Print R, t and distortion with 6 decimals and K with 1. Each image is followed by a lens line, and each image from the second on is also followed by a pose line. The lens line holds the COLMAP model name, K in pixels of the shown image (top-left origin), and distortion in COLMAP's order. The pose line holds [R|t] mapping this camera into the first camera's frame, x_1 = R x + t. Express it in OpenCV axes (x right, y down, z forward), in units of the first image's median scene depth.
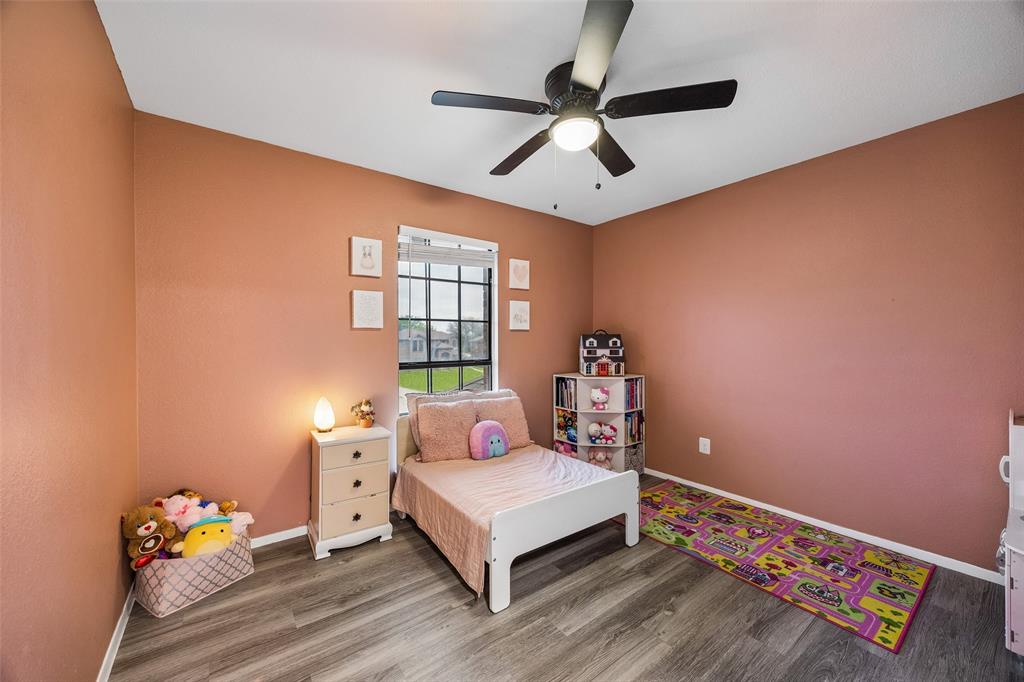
lens RADIAL K [[390.2, 0, 510.8], [0, 390.2, 340.6], [0, 0, 1]] dist [-0.003283, -0.000198]
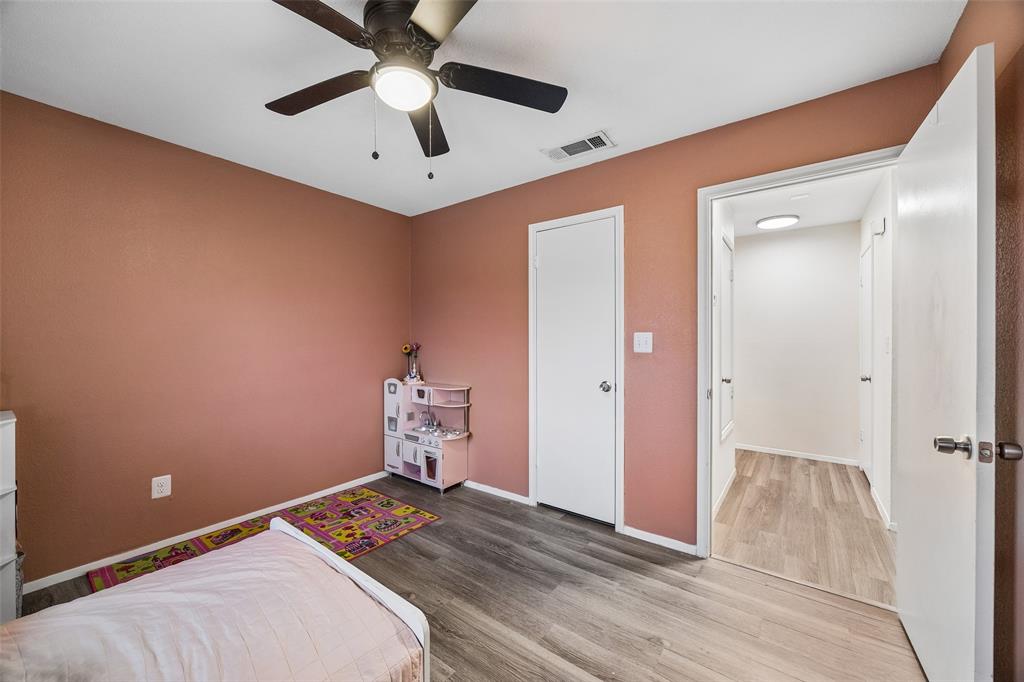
lens RADIAL K [[390.2, 0, 515.7], [0, 390.2, 341.5], [0, 0, 1]] dist [-0.003283, -0.000198]
pose [[-0.308576, -0.000232, 0.951200, -0.604120], [-0.000201, 1.000000, 0.000178, 0.003039], [-0.951200, -0.000136, -0.308576, 0.926252]]
